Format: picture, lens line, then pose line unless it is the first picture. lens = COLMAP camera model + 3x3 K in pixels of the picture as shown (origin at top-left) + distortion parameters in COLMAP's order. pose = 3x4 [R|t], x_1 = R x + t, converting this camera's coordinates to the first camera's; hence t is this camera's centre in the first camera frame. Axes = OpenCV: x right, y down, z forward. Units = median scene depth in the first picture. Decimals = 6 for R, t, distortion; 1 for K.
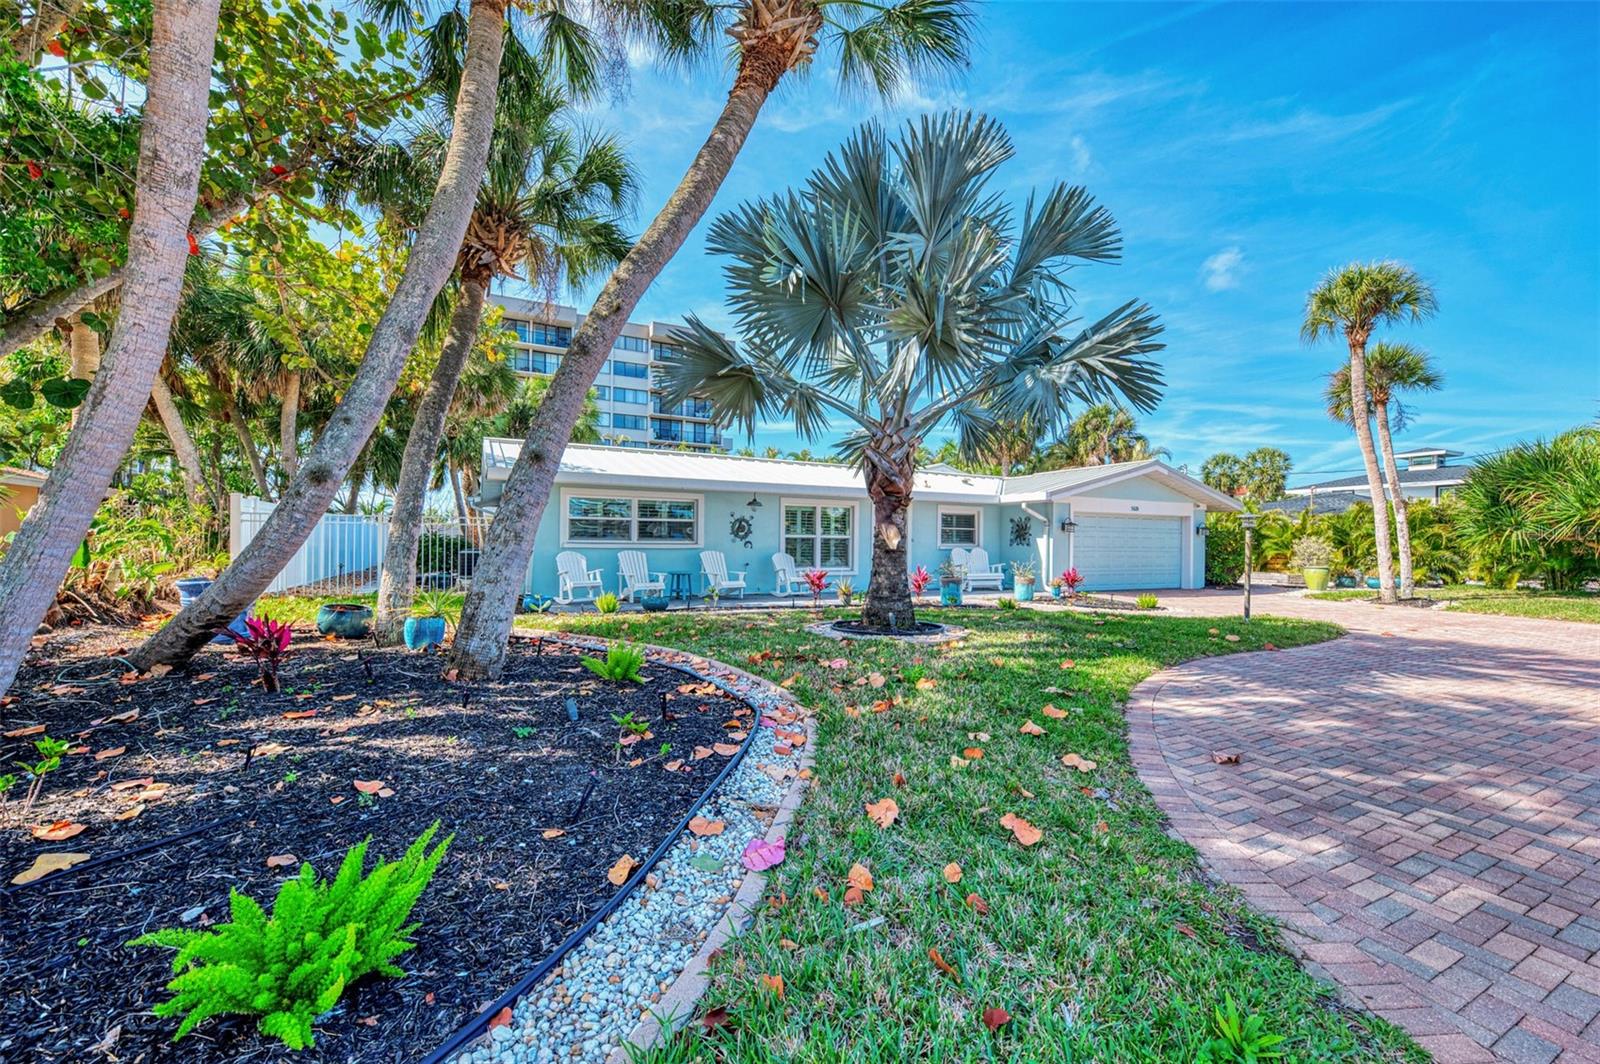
lens RADIAL K [[628.7, 0, 797.4], [0, 628.7, 537.4], [0, 0, 1]] dist [-0.000949, -0.000455]
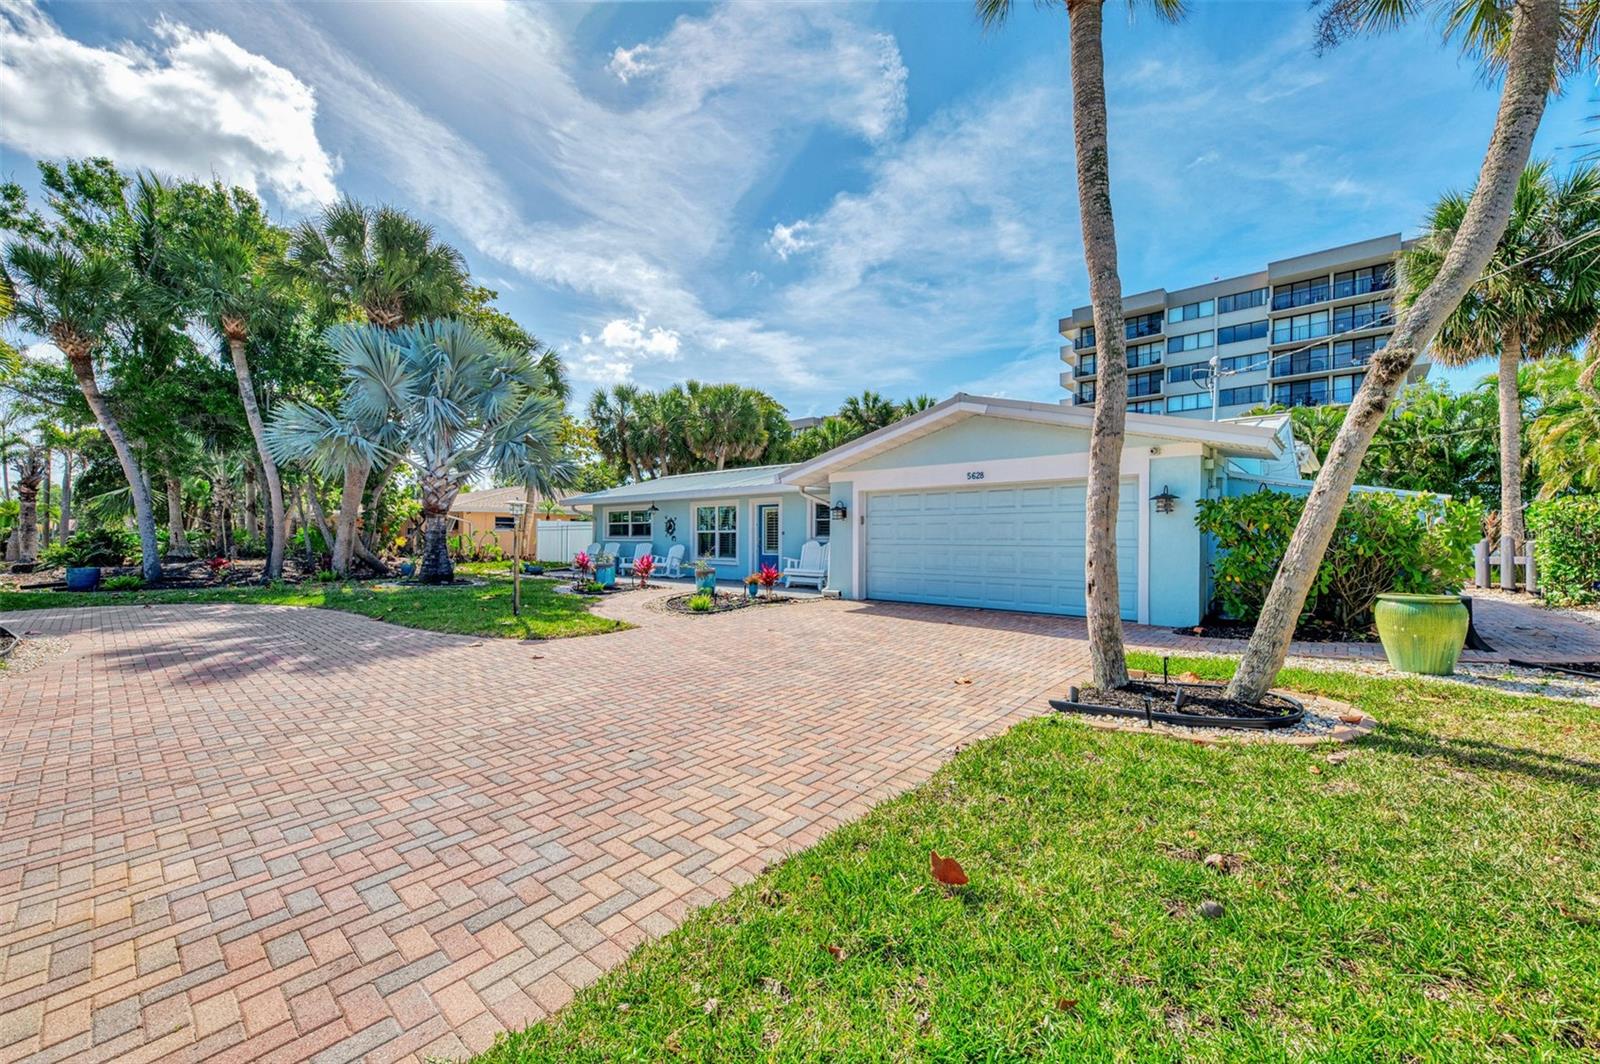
lens RADIAL K [[613.7, 0, 800.0], [0, 613.7, 532.0], [0, 0, 1]] dist [0.002738, 0.000060]
pose [[0.368034, -0.018645, -0.929626, 1.095953], [0.007884, 0.999826, -0.016932, 0.019052], [0.929779, -0.001098, 0.368116, 0.663989]]
